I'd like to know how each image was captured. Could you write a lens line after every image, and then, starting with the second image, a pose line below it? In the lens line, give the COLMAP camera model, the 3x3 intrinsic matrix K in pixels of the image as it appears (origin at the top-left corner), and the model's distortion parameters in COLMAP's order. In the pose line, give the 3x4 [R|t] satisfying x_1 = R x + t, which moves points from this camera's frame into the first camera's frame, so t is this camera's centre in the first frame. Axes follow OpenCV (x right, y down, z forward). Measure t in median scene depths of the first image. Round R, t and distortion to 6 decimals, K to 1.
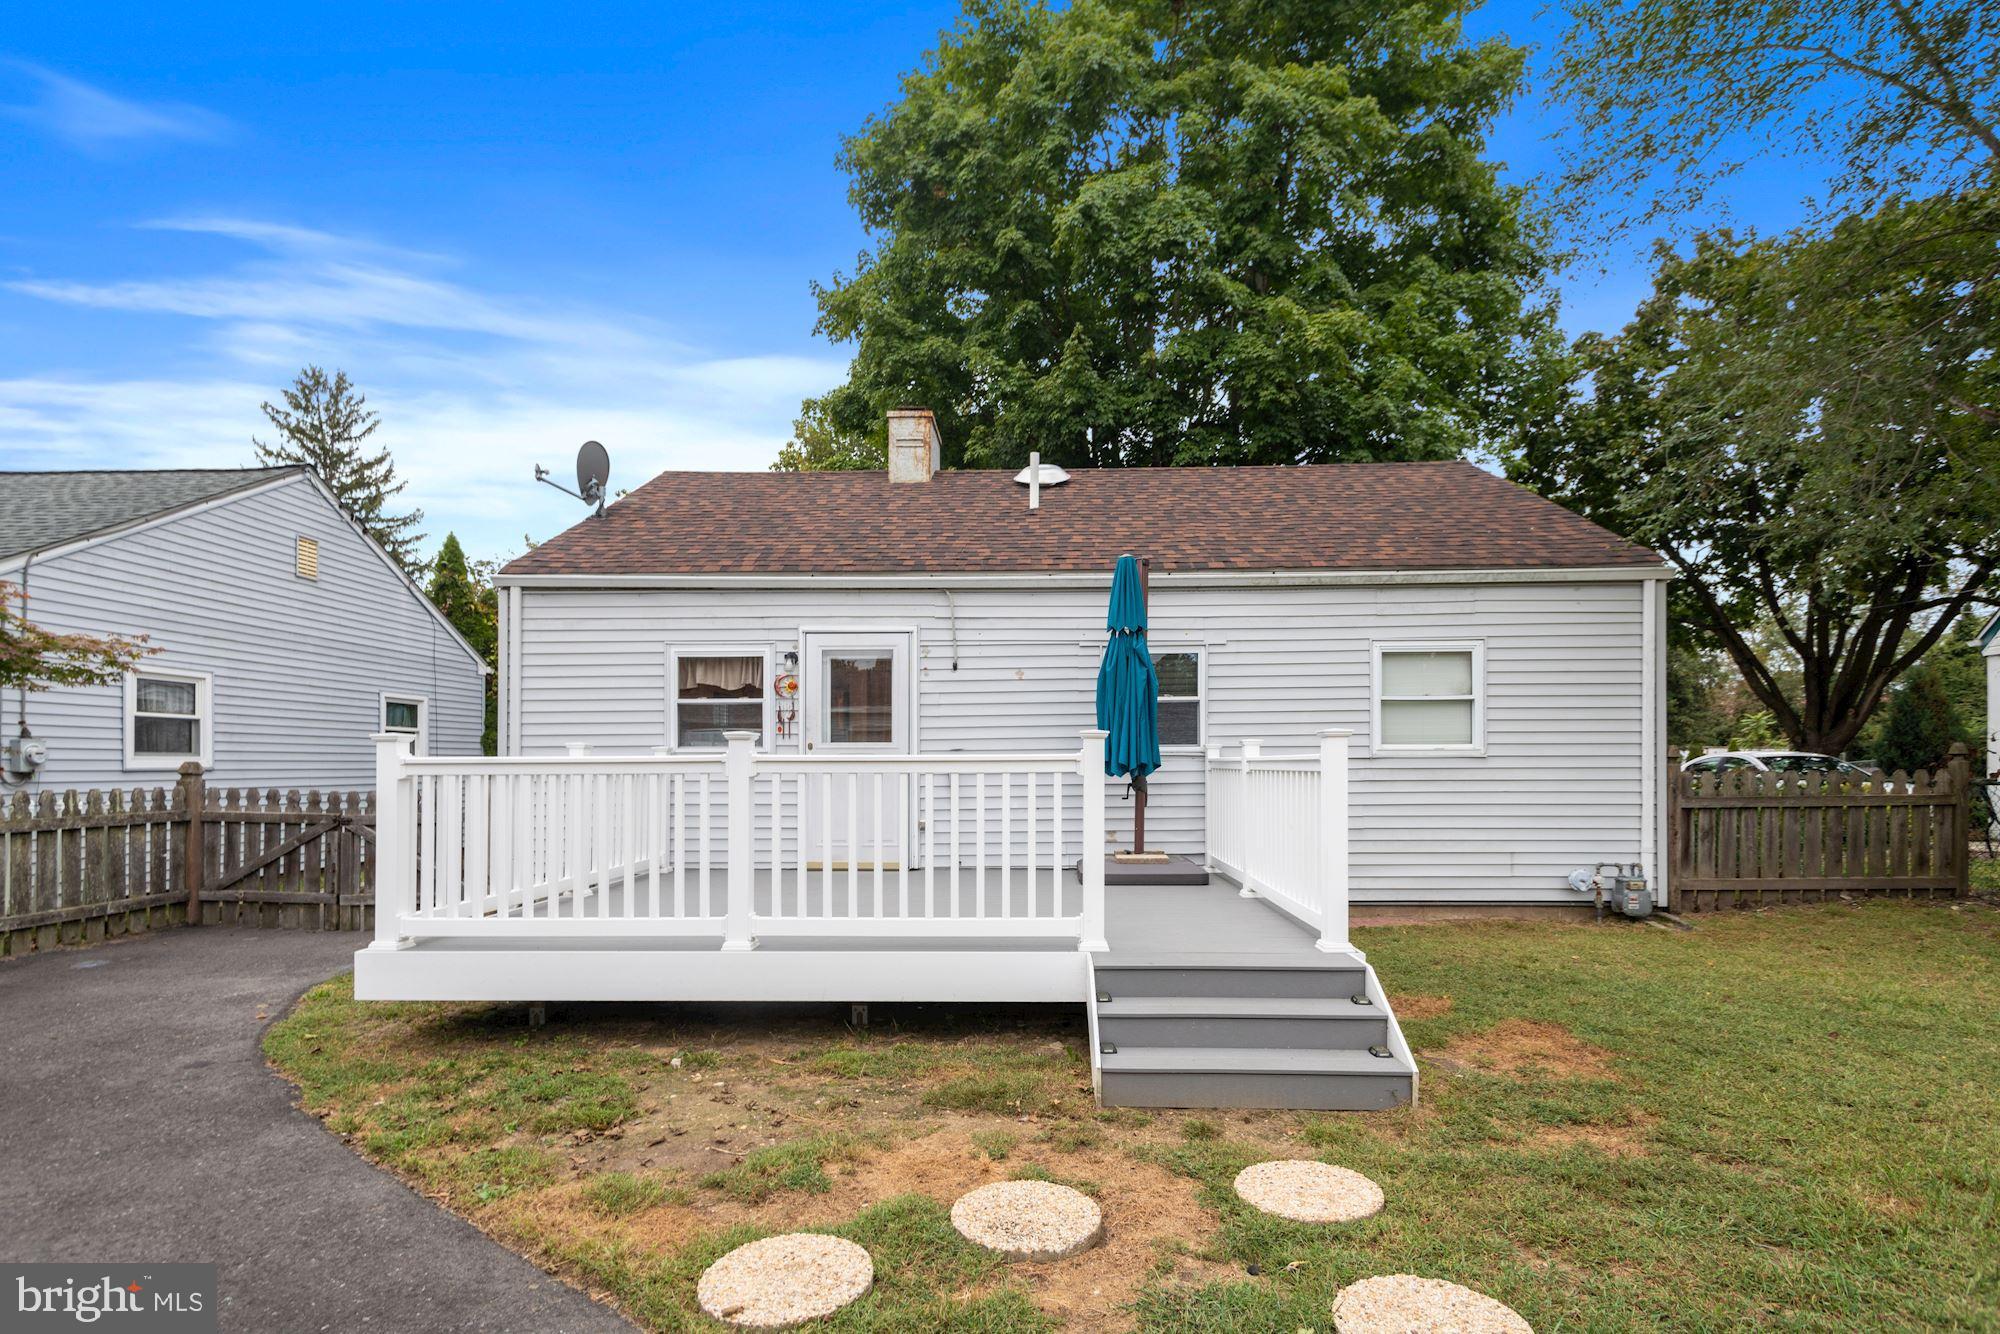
lens RADIAL K [[918.9, 0, 966.4], [0, 918.9, 778.6], [0, 0, 1]] dist [0.010259, -0.000042]
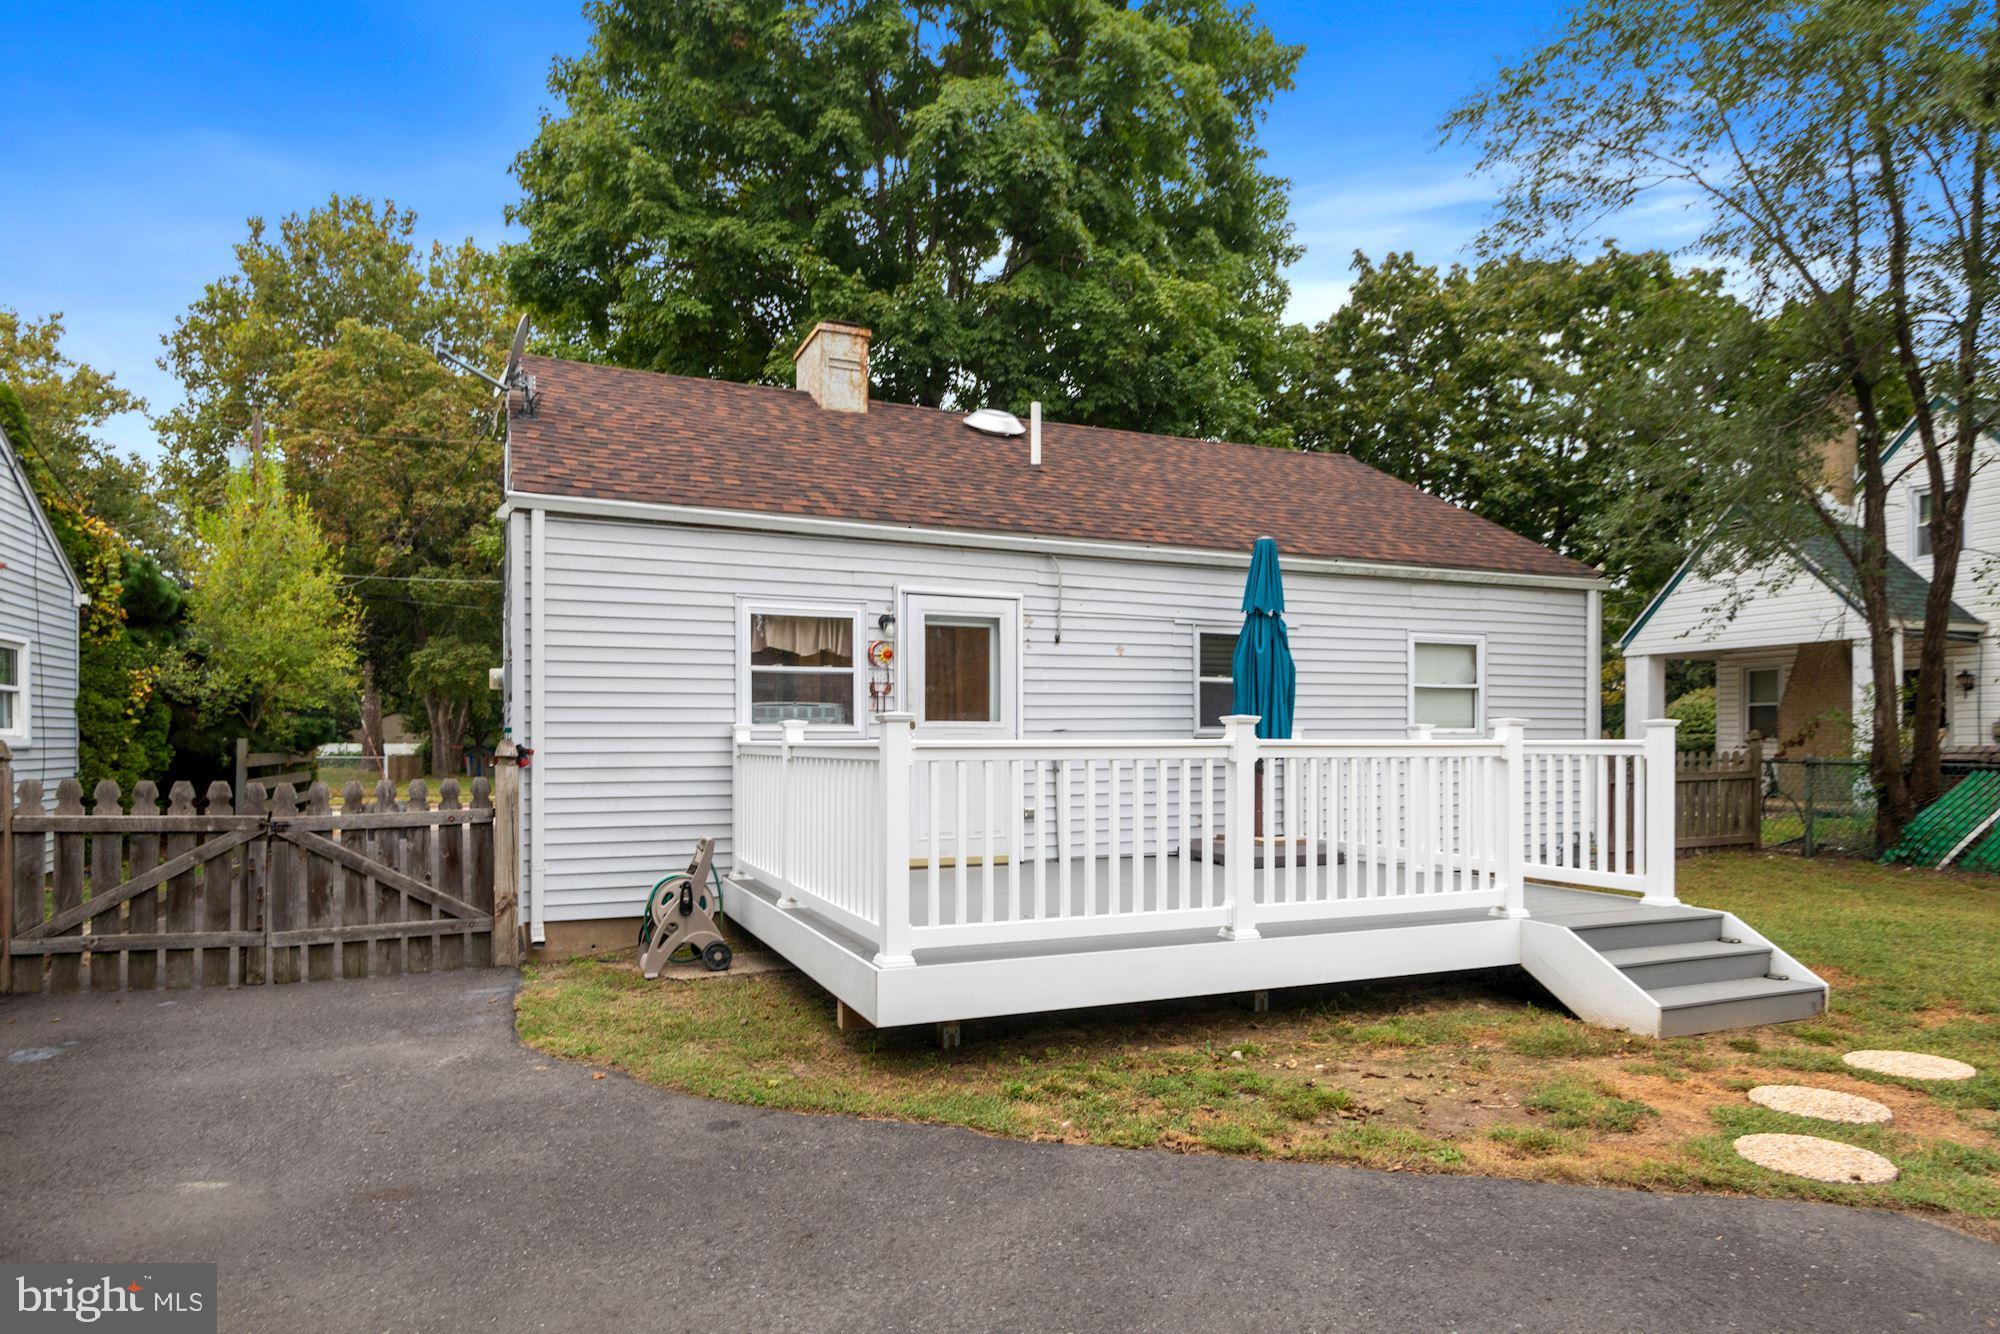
lens RADIAL K [[1127.6, 0, 938.0], [0, 1127.6, 769.0], [0, 0, 1]] dist [0.005554, -0.000408]
pose [[0.913632, -0.007150, 0.406478, -0.575413], [0.003386, 0.999944, 0.009978, -0.004205], [-0.406527, -0.007739, 0.913606, 0.020896]]
